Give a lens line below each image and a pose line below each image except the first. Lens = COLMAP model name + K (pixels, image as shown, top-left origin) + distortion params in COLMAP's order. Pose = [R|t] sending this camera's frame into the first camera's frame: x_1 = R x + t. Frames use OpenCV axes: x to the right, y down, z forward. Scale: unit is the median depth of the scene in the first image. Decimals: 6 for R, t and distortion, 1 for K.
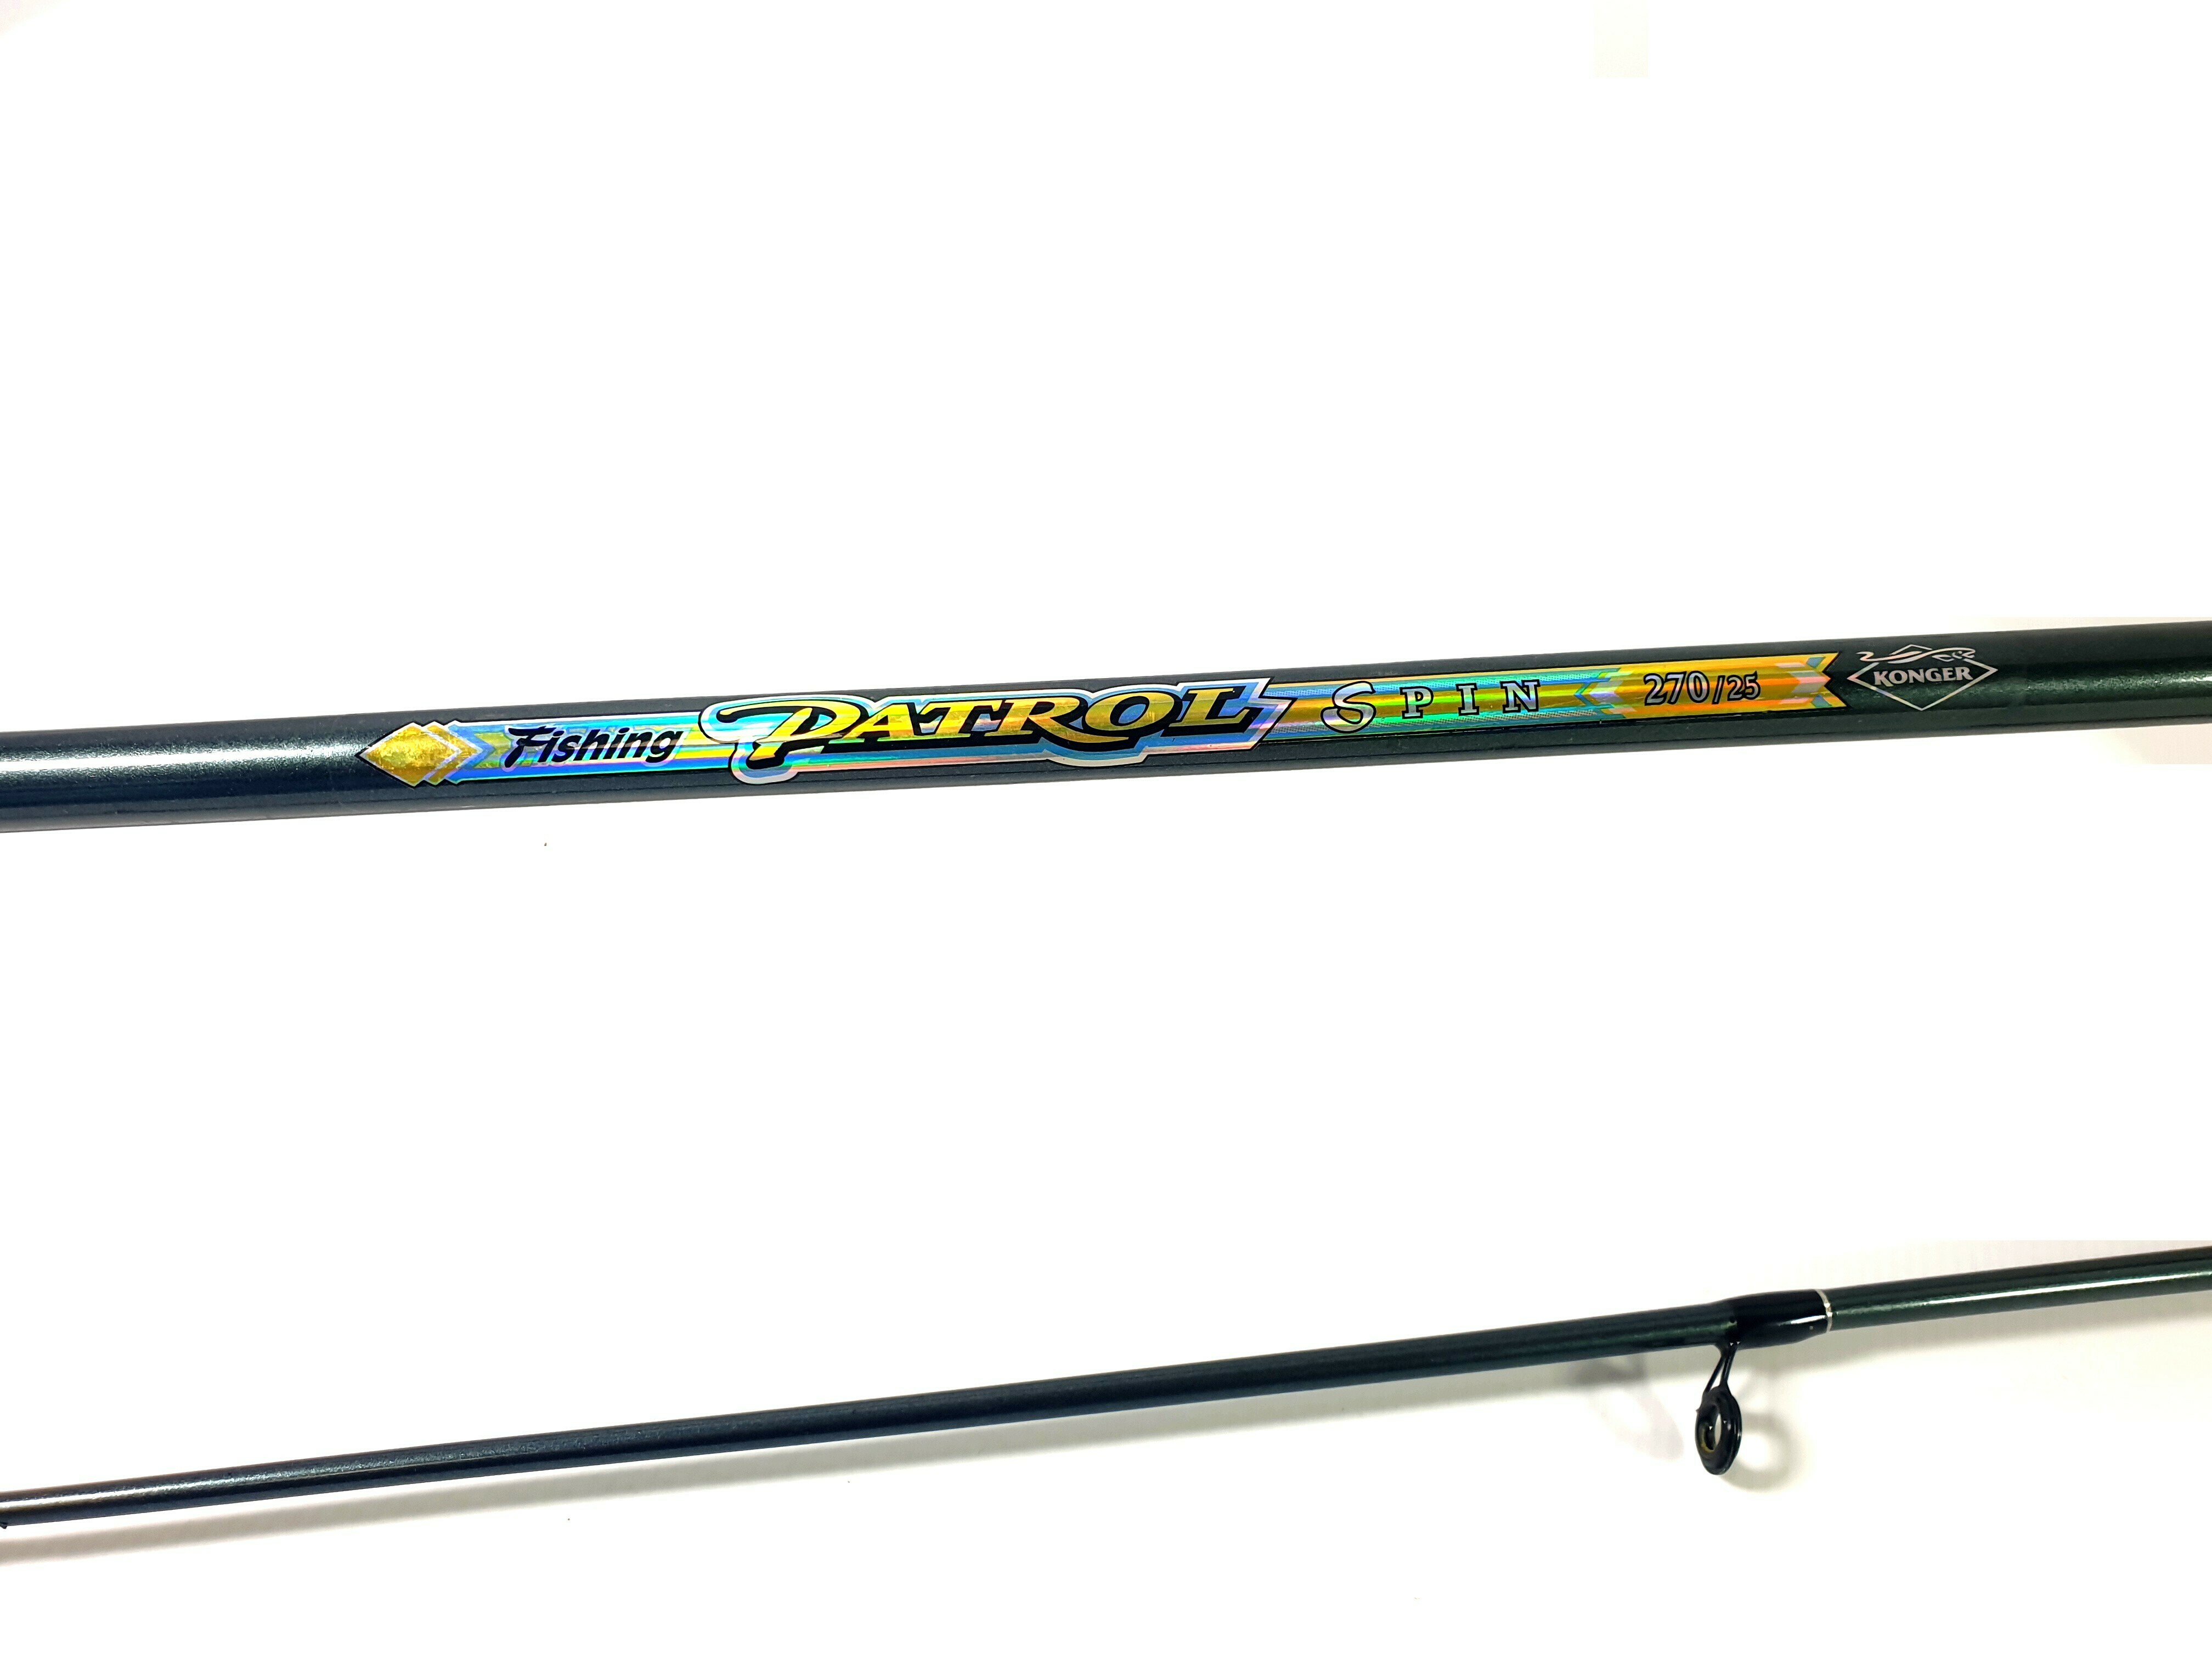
lens RADIAL K [[1672.0, 0, 1106.0], [0, 1672.0, 829.5], [0, 0, 1]] dist [0.002543, -0.000325]
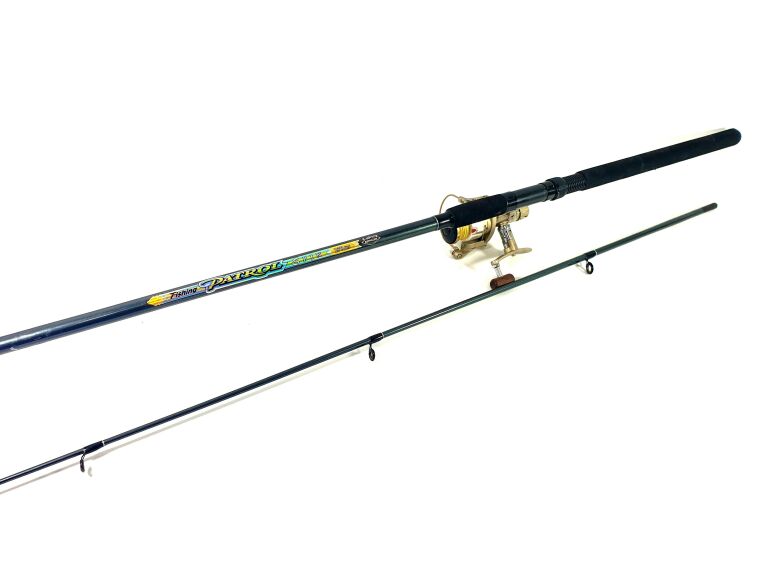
lens RADIAL K [[580.5, 0, 384.0], [0, 580.5, 288.5], [0, 0, 1]] dist [0.002543, -0.000325]
pose [[0.892075, -0.229521, 0.389258, -0.472733], [0.247905, 0.968779, 0.003095, 0.113826], [-0.377815, 0.093738, 0.921124, -1.285853]]
